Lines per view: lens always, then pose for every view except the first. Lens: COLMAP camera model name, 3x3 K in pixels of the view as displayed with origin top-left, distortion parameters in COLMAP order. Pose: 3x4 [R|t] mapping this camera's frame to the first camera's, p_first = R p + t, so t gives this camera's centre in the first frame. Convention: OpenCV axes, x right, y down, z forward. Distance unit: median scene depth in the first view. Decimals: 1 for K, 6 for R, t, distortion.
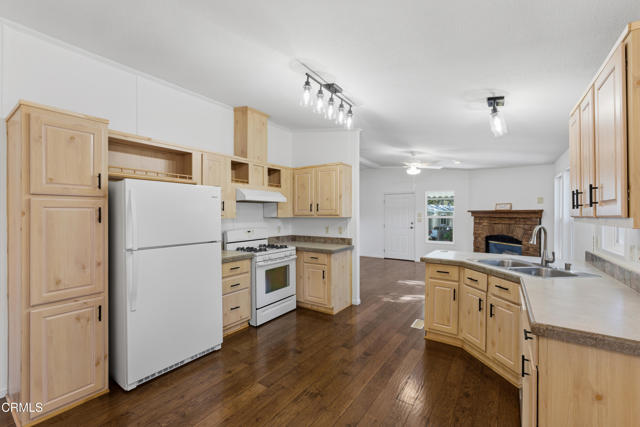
lens RADIAL K [[268.4, 0, 322.0], [0, 268.4, 215.2], [0, 0, 1]] dist [-0.013739, 0.003033]
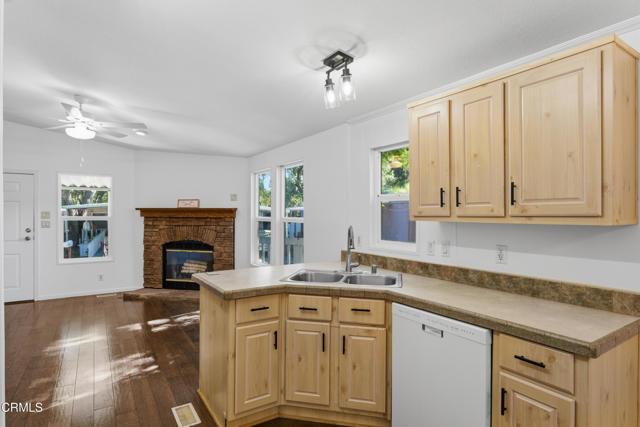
lens RADIAL K [[344.4, 0, 320.2], [0, 344.4, 213.7], [0, 0, 1]] dist [-0.006900, 0.001698]
pose [[0.376745, -0.000971, 0.926316, -0.167399], [0.004015, 0.999992, -0.000584, -0.000464], [-0.926308, 0.003939, 0.376746, 0.453212]]
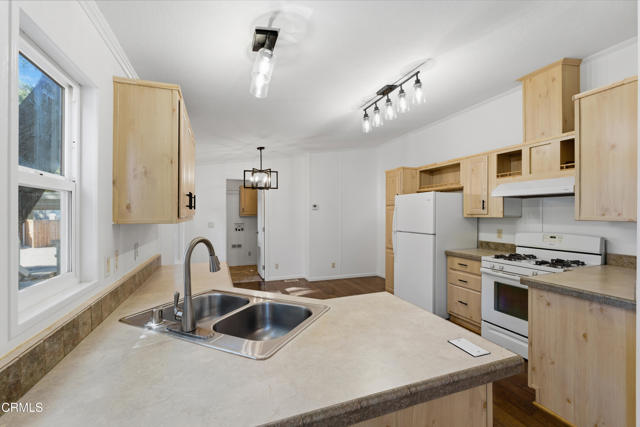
lens RADIAL K [[268.4, 0, 321.6], [0, 268.4, 212.3], [0, 0, 1]] dist [-0.013739, 0.003033]
pose [[-0.567181, 0.000863, -0.823593, 0.718014], [0.000367, 1.000000, 0.000795, -0.006096], [0.823593, 0.000149, -0.567181, 0.967915]]
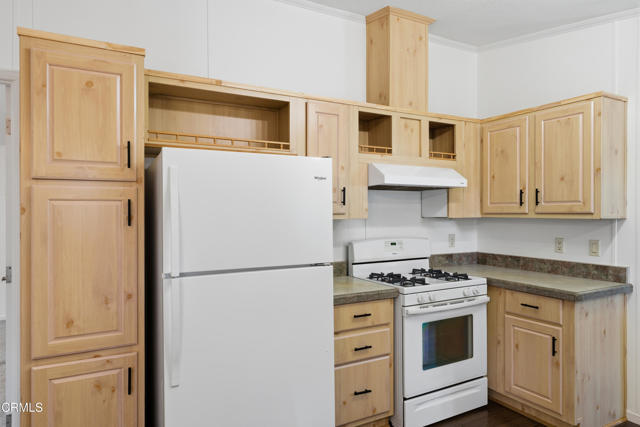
lens RADIAL K [[404.6, 0, 324.5], [0, 404.6, 215.8], [0, 0, 1]] dist [-0.001775, 0.002793]
pose [[0.891095, 0.003131, -0.453806, -0.030277], [-0.000690, 0.999984, 0.005543, 0.000479], [0.453816, -0.004626, 0.891083, 0.230985]]
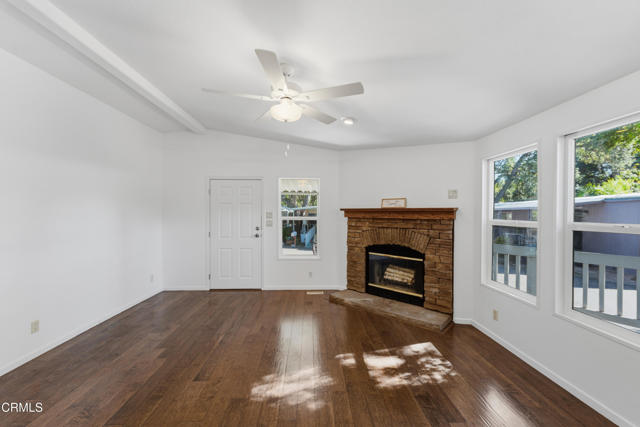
lens RADIAL K [[258.2, 0, 320.9], [0, 258.2, 214.7], [0, 0, 1]] dist [0.004172, 0.000332]
pose [[0.800158, -0.001018, 0.599788, 0.216400], [-0.000284, 0.999998, 0.002076, -0.005804], [-0.599789, -0.001831, 0.800156, 0.968252]]
